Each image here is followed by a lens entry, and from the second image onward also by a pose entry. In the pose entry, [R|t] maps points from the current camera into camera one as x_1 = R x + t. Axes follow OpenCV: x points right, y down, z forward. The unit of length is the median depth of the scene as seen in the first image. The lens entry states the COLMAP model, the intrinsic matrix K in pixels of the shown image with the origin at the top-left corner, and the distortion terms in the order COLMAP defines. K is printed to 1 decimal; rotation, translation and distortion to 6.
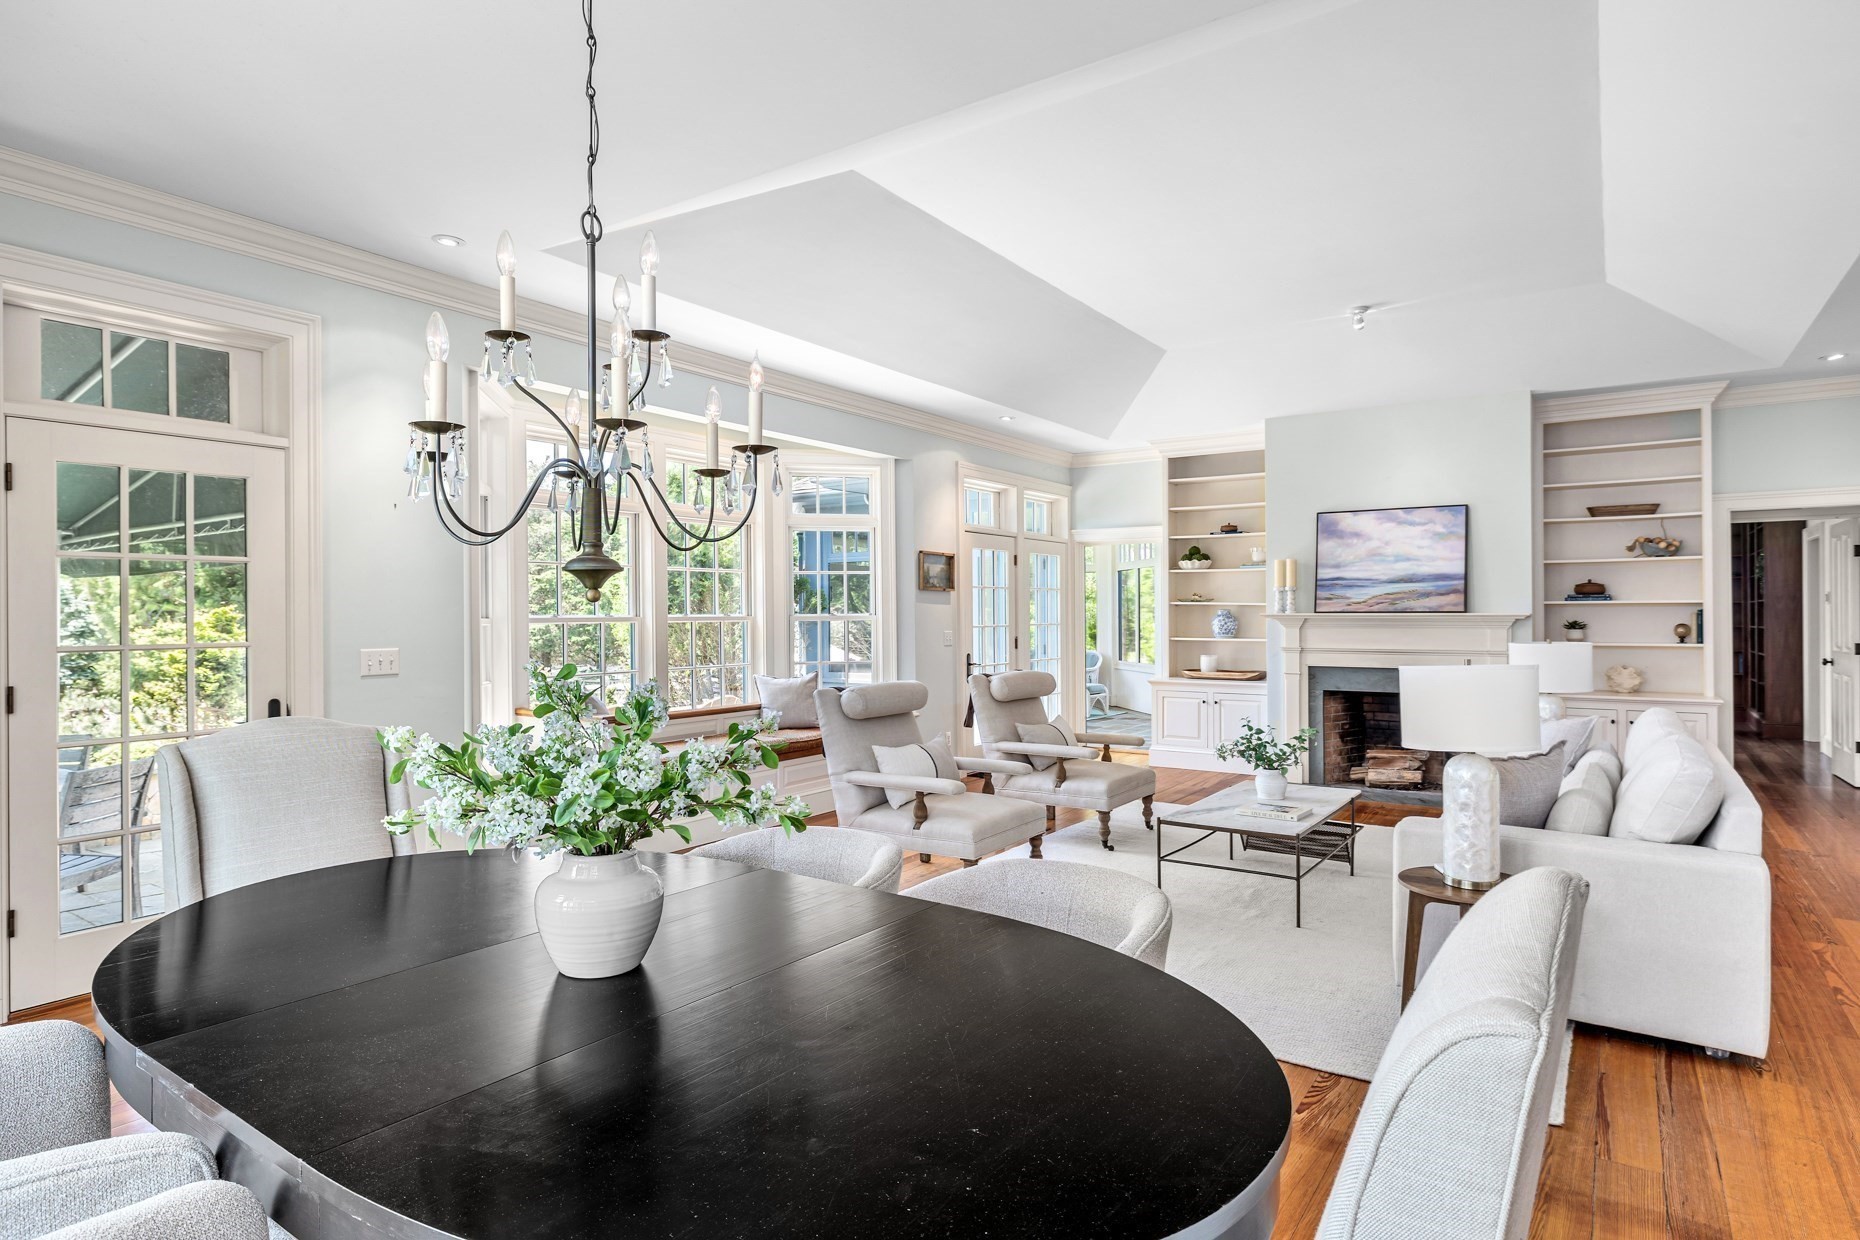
lens RADIAL K [[1004.2, 0, 927.9], [0, 1004.2, 615.7], [0, 0, 1]] dist [-0.007453, -0.000486]
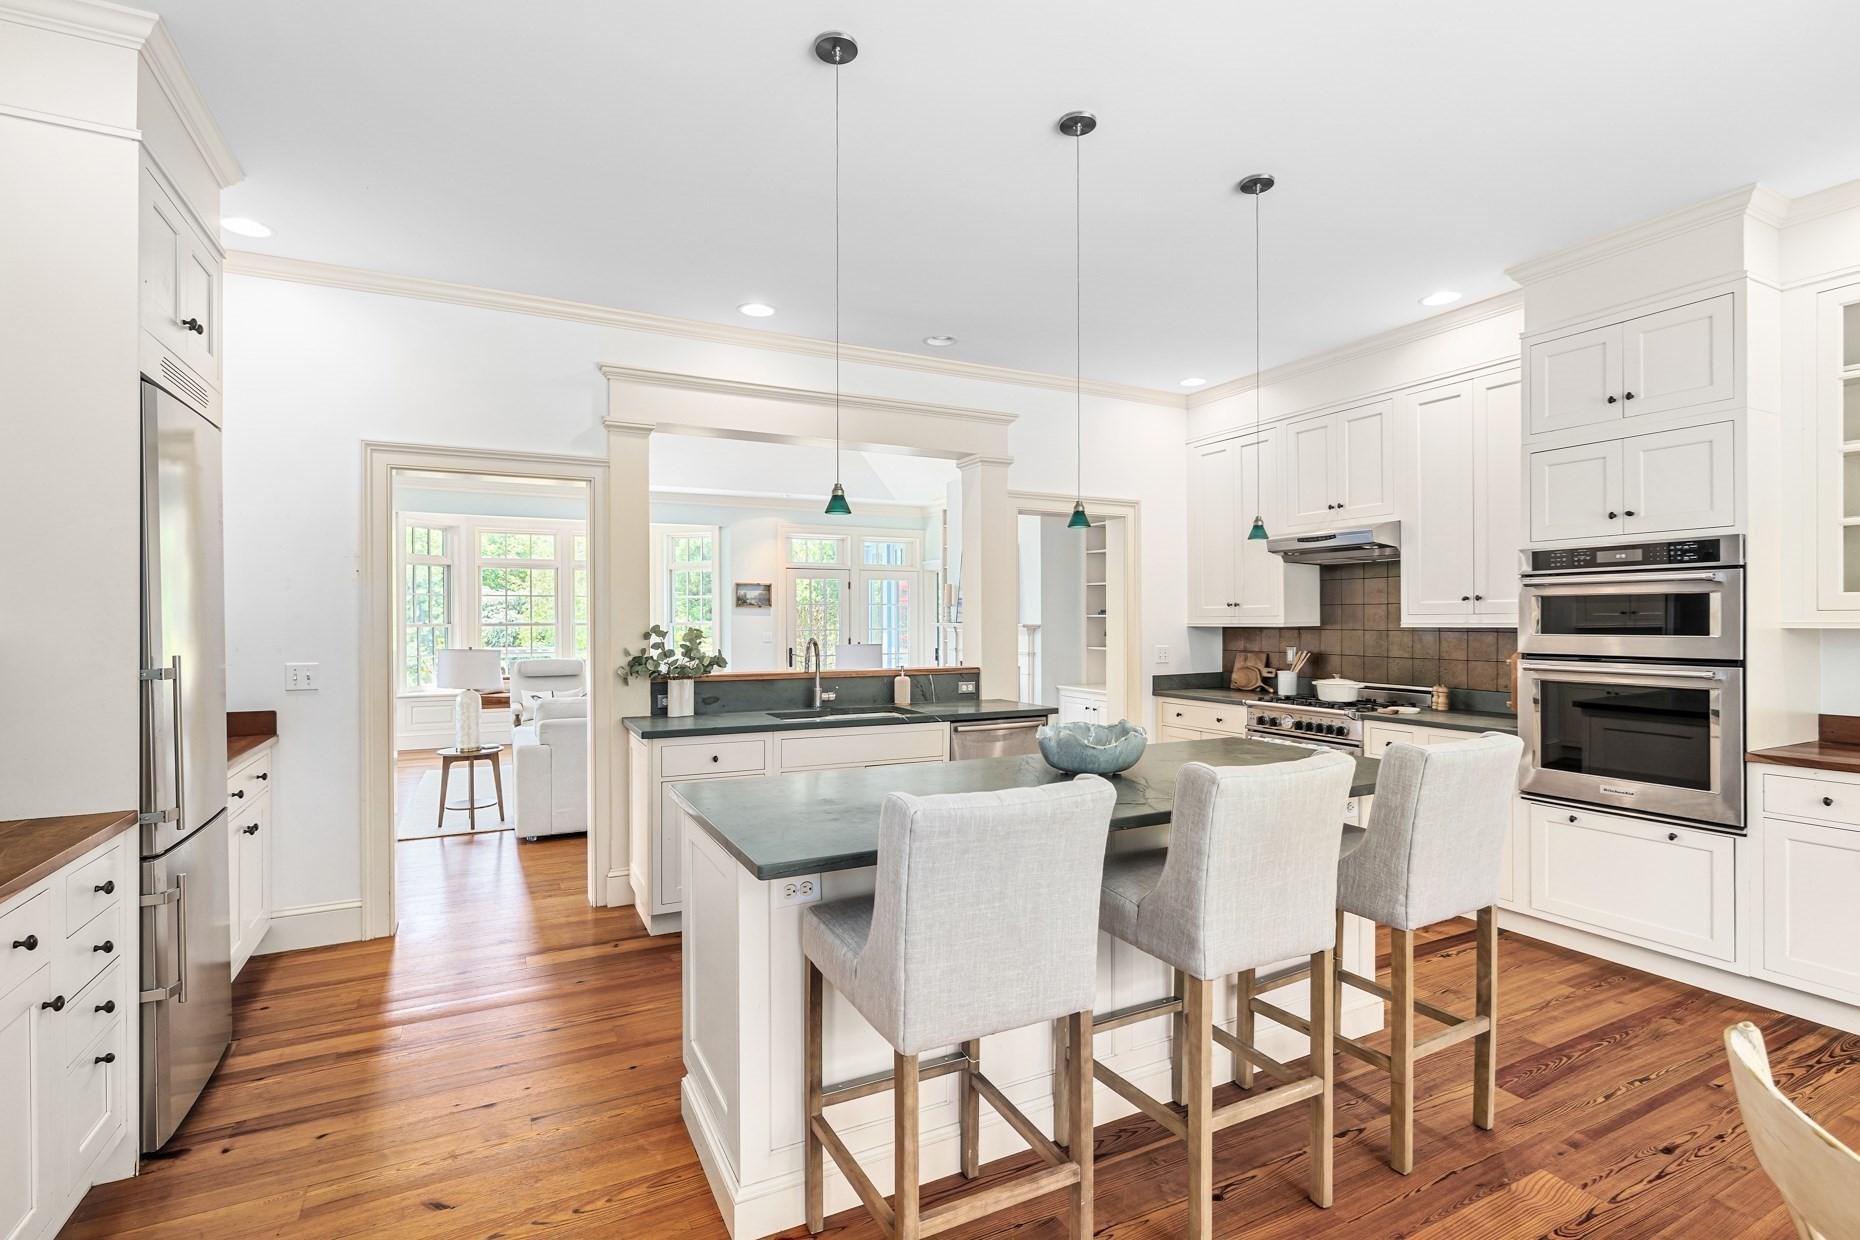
lens RADIAL K [[874.0, 0, 929.8], [0, 874.0, 621.3], [0, 0, 1]] dist [-0.008029, 0.003196]
pose [[0.881558, 0.004108, -0.472057, 0.986625], [-0.002473, 0.999989, 0.004084, -0.009883], [0.472069, -0.002432, 0.881558, -0.092501]]
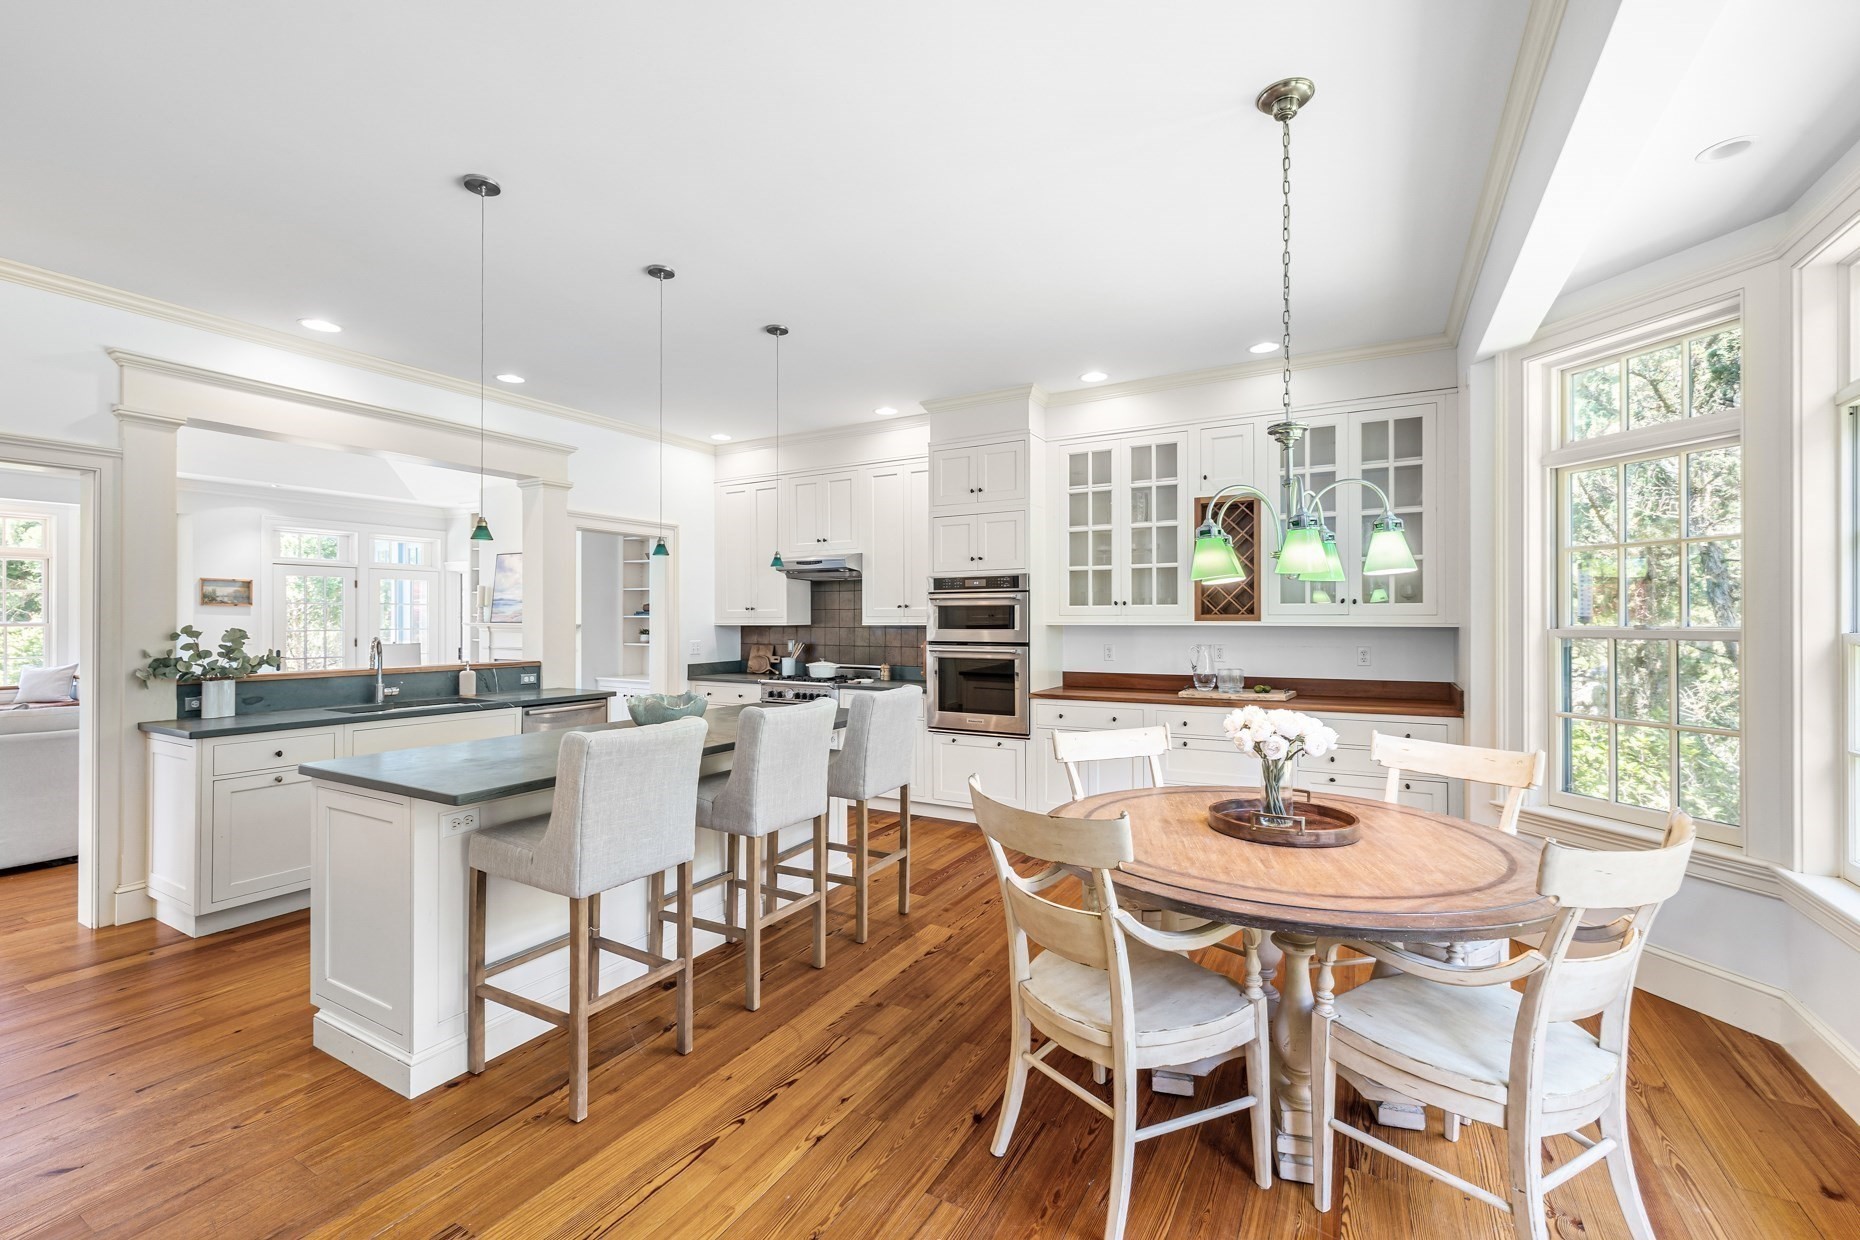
lens RADIAL K [[779.4, 0, 932.9], [0, 779.4, 614.6], [0, 0, 1]] dist [0.001290, -0.000032]
pose [[0.995724, 0.004644, 0.092260, 0.987639], [-0.004084, 0.999972, -0.006257, -0.010387], [-0.092286, 0.005854, 0.995715, -0.214318]]
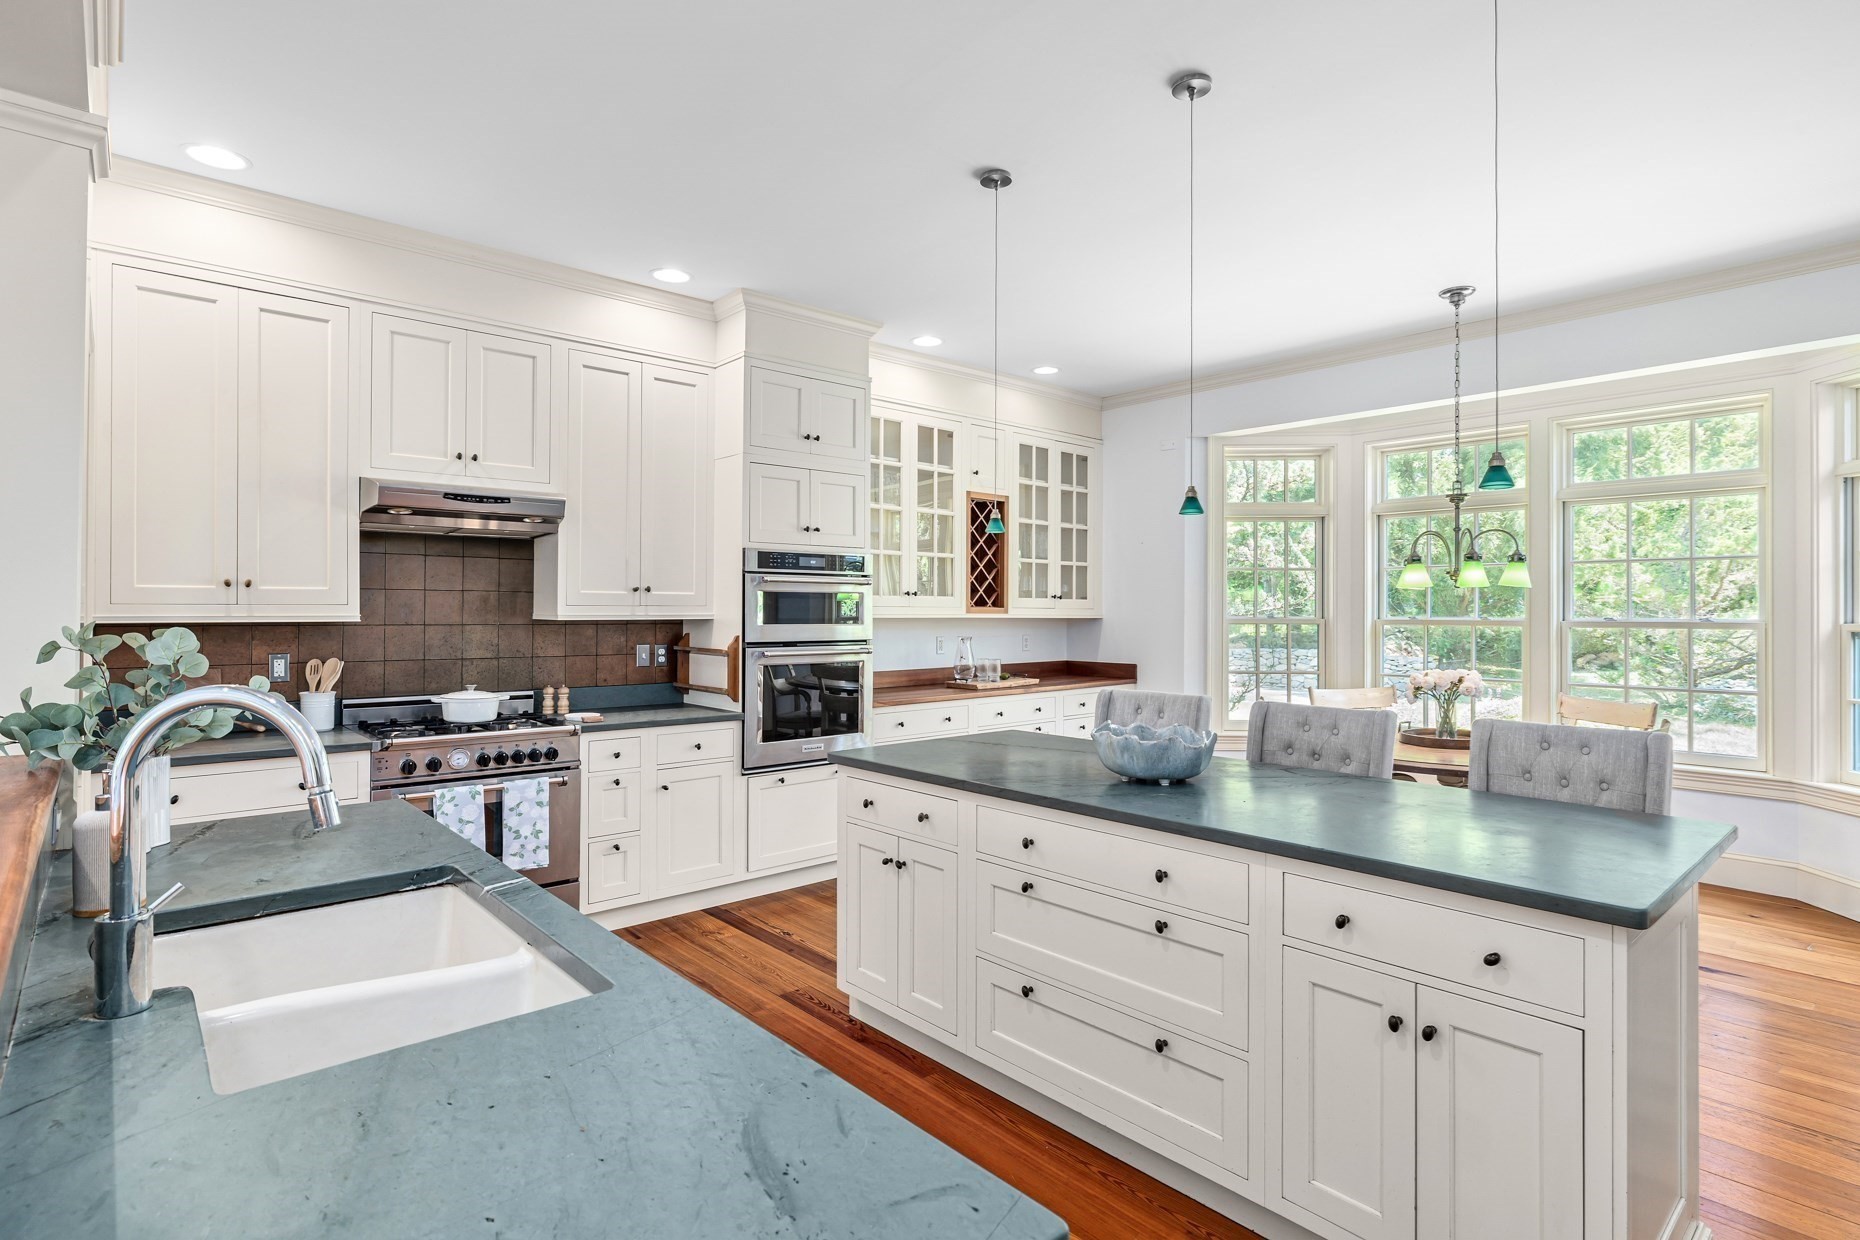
lens RADIAL K [[925.7, 0, 932.9], [0, 925.7, 604.4], [0, 0, 1]] dist [-0.003851, 0.000307]
pose [[0.230086, 0.014171, 0.973067, 0.490186], [-0.003118, 0.999900, -0.013825, -0.006413], [-0.973165, 0.000147, 0.230107, 0.274862]]
